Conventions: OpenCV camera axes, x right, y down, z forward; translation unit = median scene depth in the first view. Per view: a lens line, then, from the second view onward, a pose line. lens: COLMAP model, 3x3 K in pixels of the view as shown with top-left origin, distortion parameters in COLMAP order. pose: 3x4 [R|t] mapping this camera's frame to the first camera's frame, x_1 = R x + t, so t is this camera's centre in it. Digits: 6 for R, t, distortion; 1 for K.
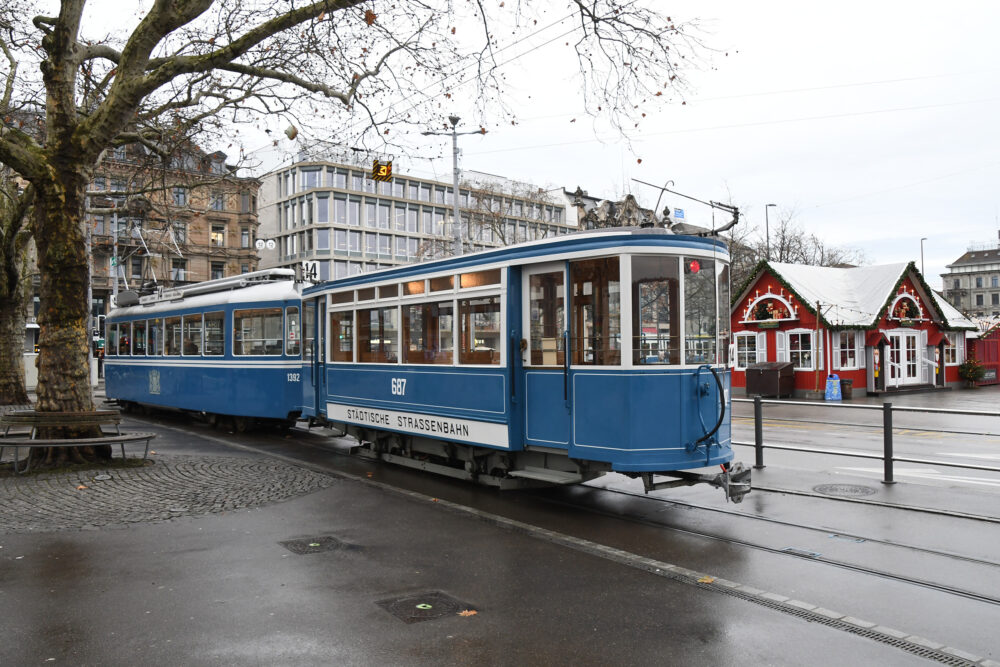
lens RADIAL K [[870.7, 0, 500.5], [0, 870.7, 337.9], [0, 0, 1]] dist [-0.195040, -0.001962]
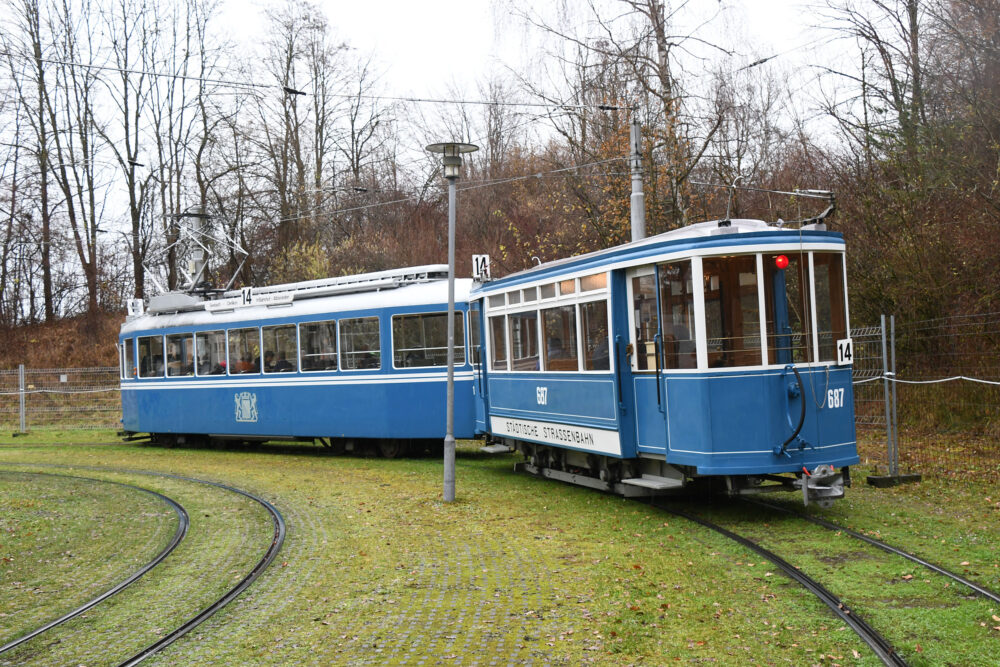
lens RADIAL K [[1248.8, 0, 489.8], [0, 1248.8, 325.0], [0, 0, 1]] dist [-0.029179, 0.000000]
pose [[0.949645, -0.052247, -0.308942, 0.268874], [0.053382, 0.998563, -0.004785, -0.018158], [0.308748, -0.011948, 0.951069, -0.327380]]
